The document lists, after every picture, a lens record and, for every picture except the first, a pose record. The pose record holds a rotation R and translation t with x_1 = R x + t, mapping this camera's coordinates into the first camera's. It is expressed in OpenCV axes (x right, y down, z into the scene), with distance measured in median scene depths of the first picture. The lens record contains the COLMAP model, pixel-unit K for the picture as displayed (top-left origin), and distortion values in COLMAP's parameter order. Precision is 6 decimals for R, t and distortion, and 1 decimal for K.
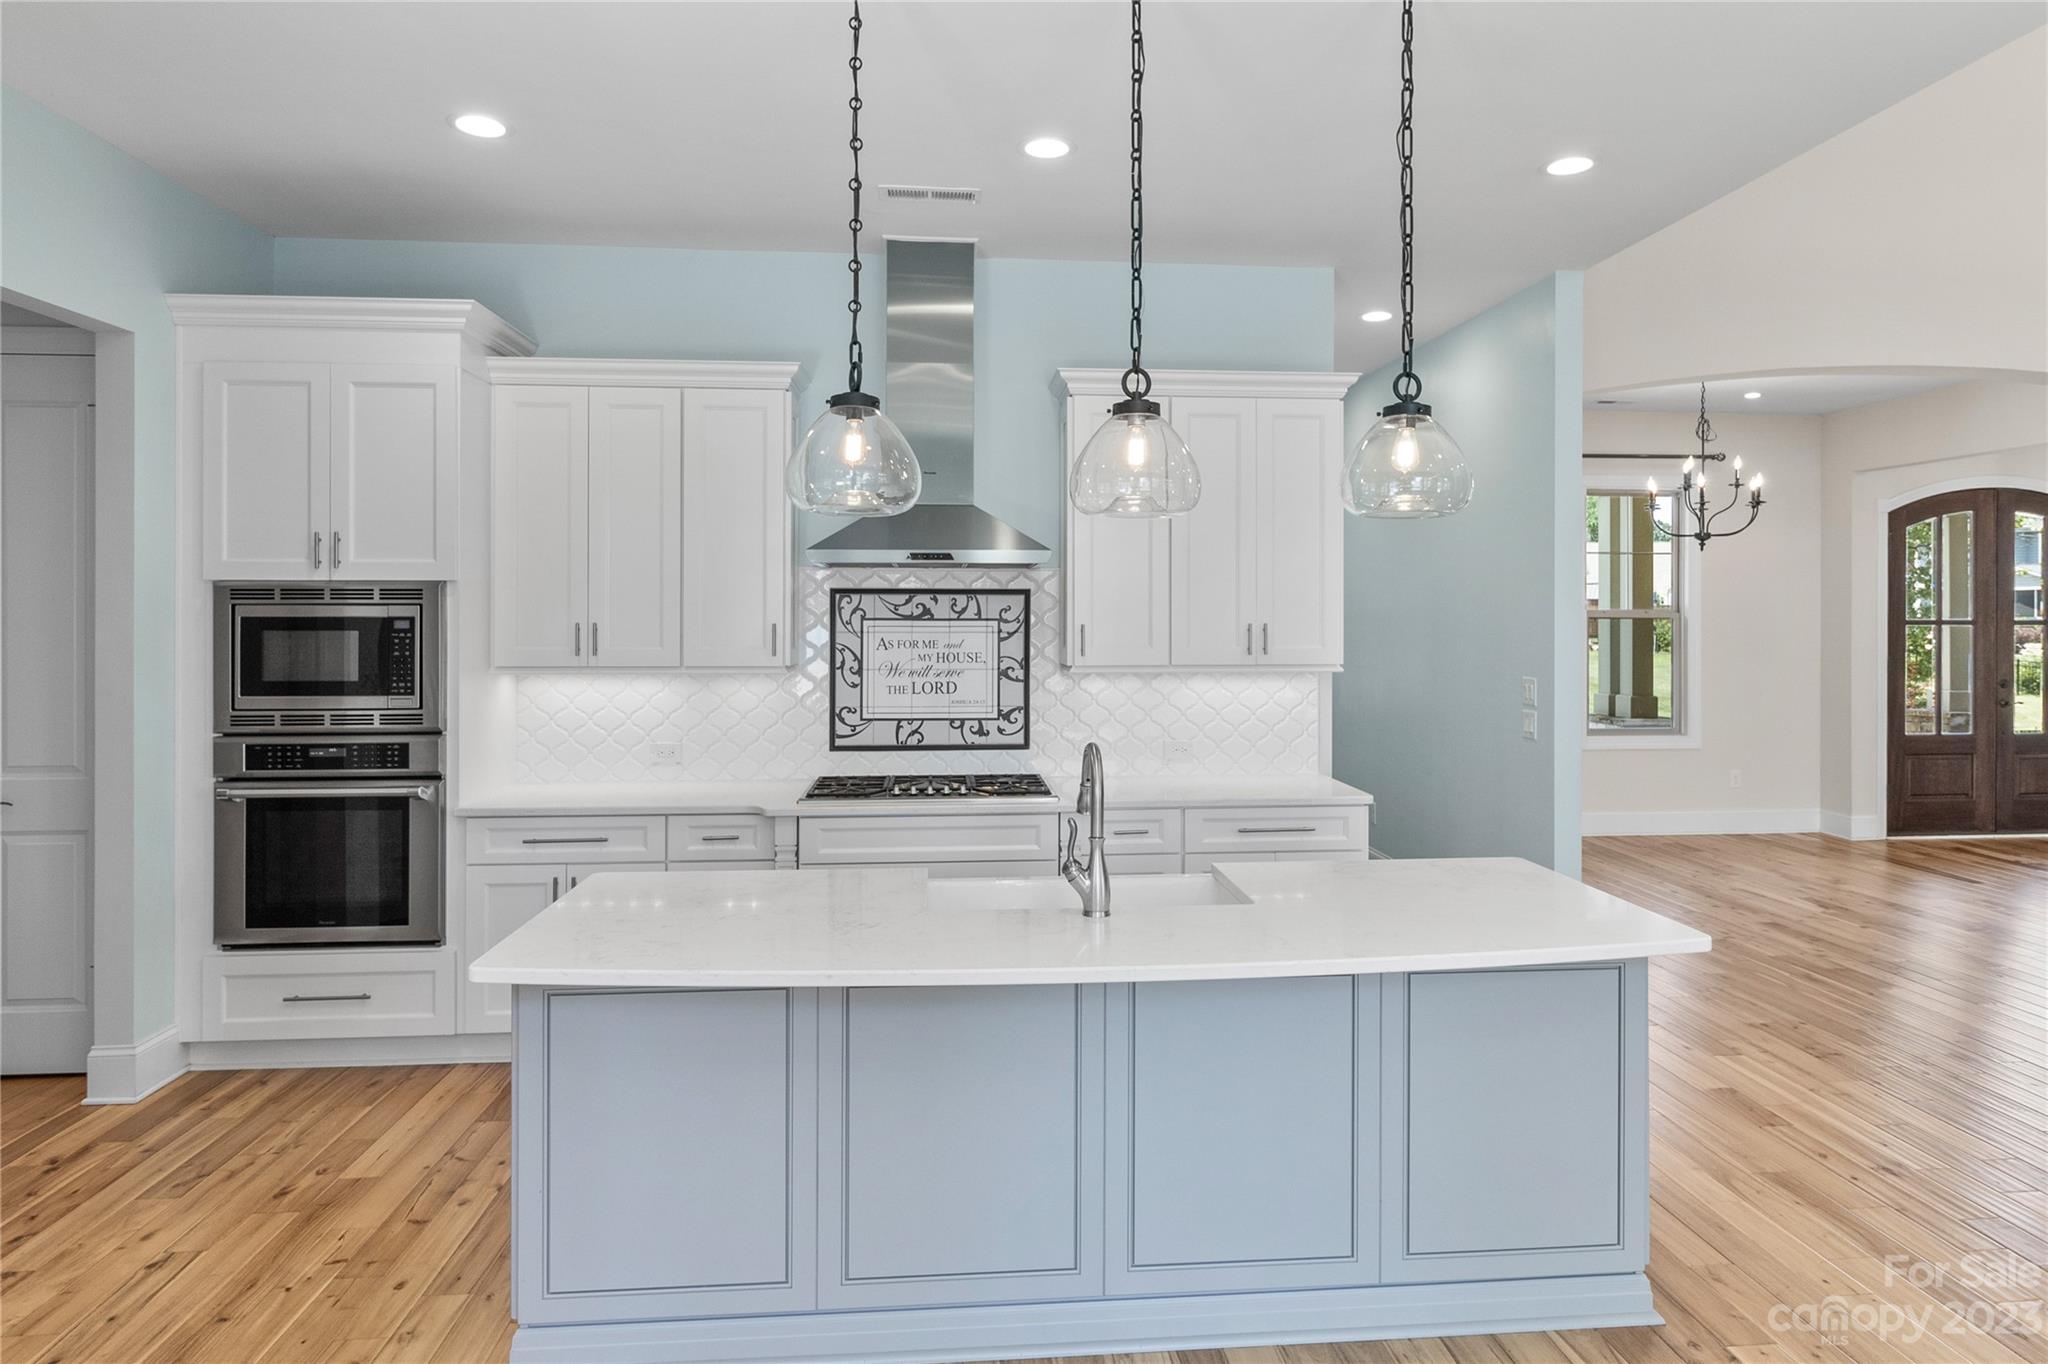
lens RADIAL K [[1255.0, 0, 1031.4], [0, 1255.0, 625.2], [0, 0, 1]] dist [0.004879, 0.000333]
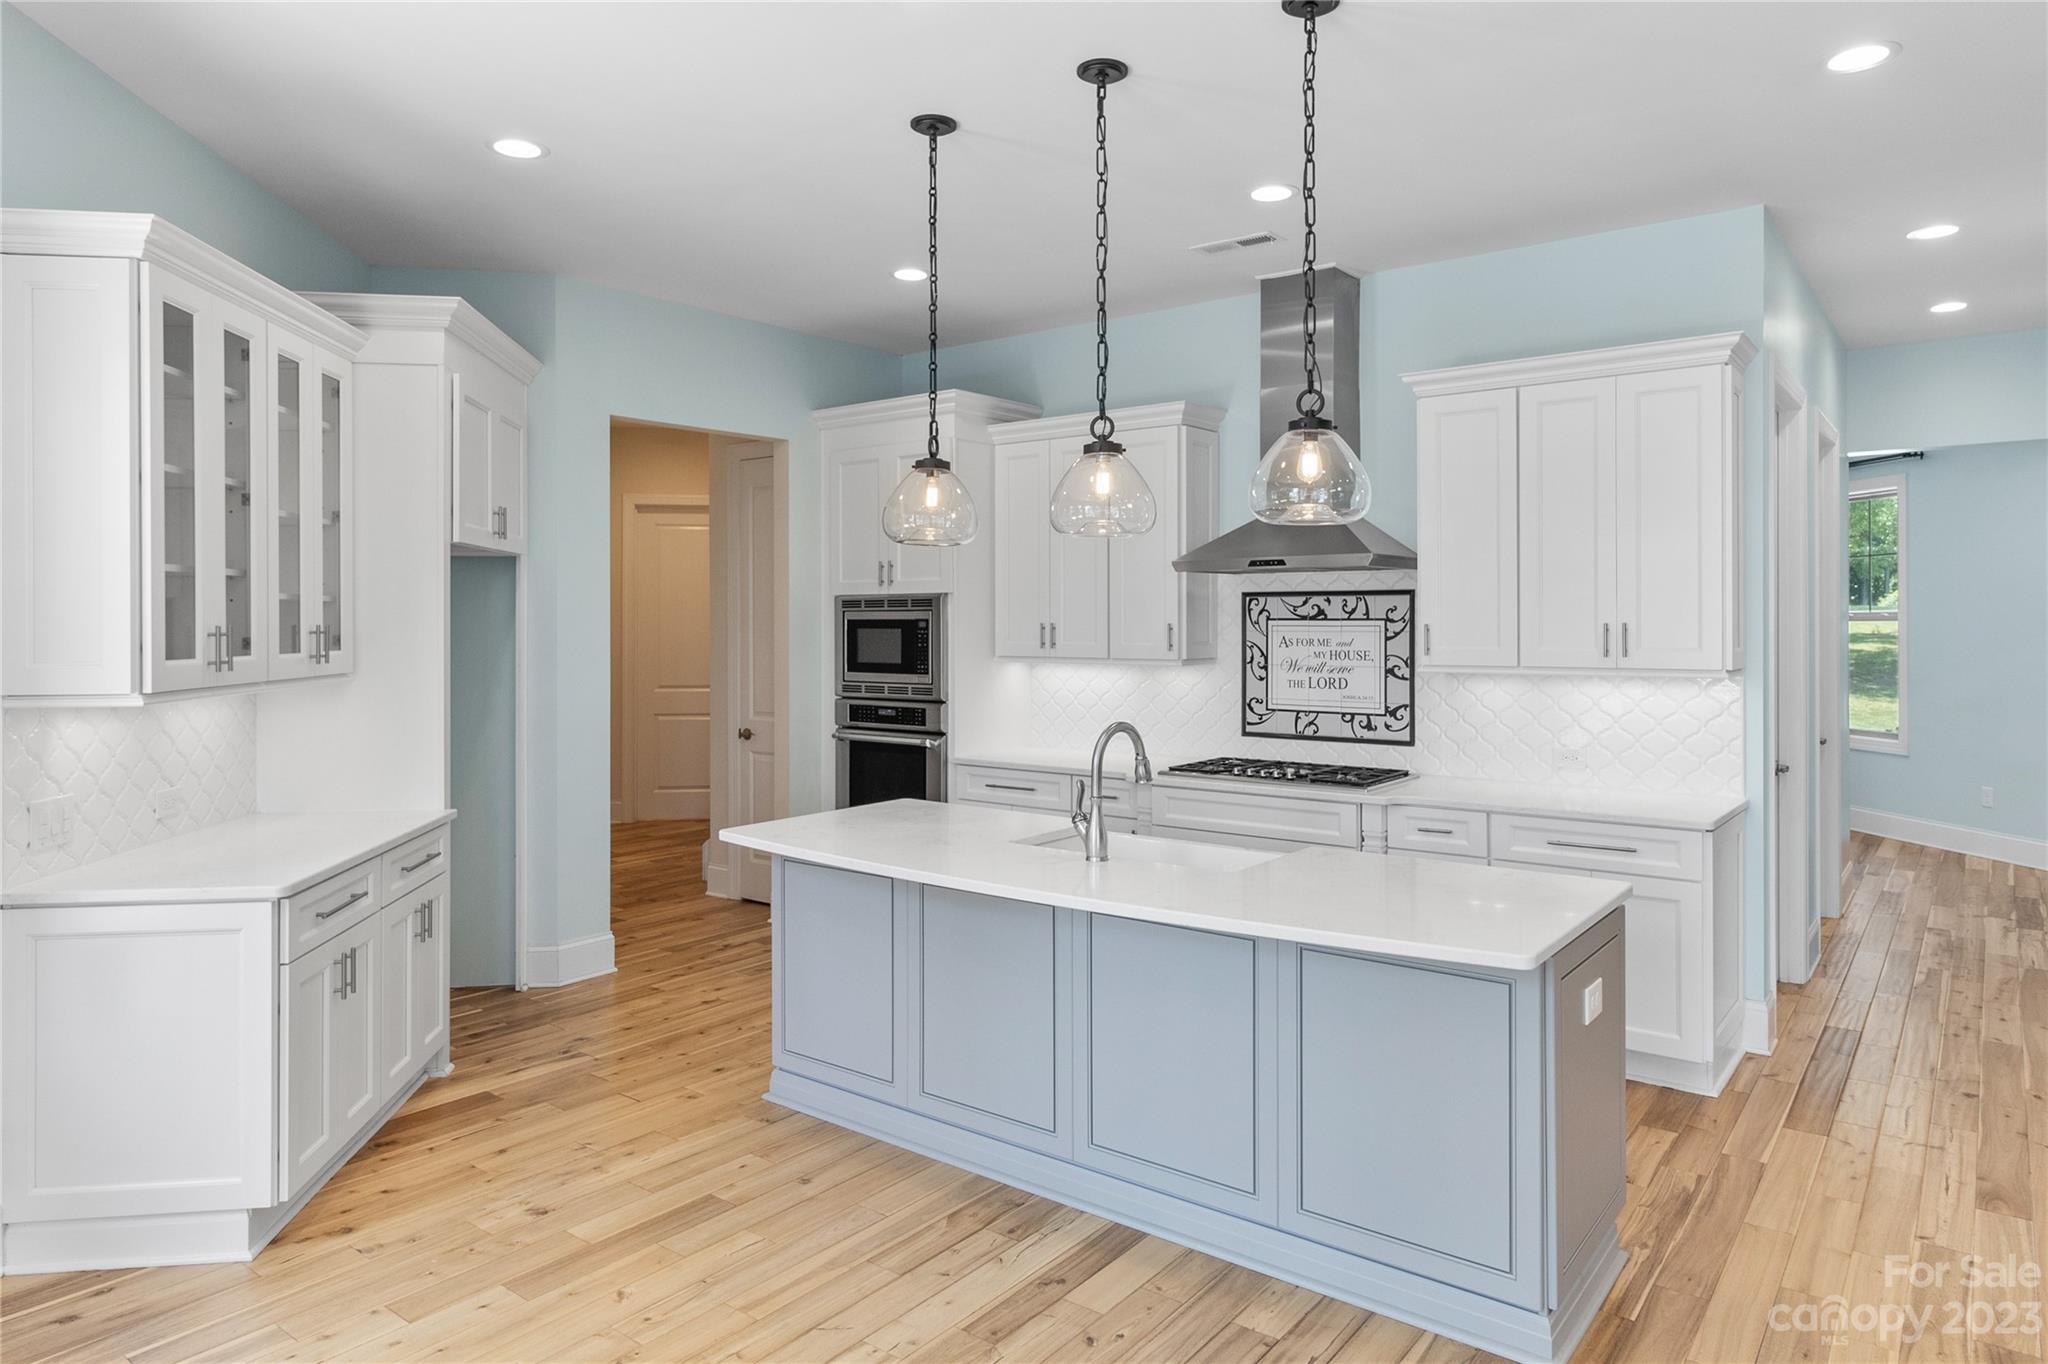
lens RADIAL K [[1255.0, 0, 973.8], [0, 1255.0, 622.0], [0, 0, 1]] dist [0.004879, 0.000333]
pose [[0.723386, -0.001968, -0.690441, 0.516012], [0.000373, 0.999997, -0.002460, 0.000161], [0.690443, 0.001522, 0.723385, 0.016570]]
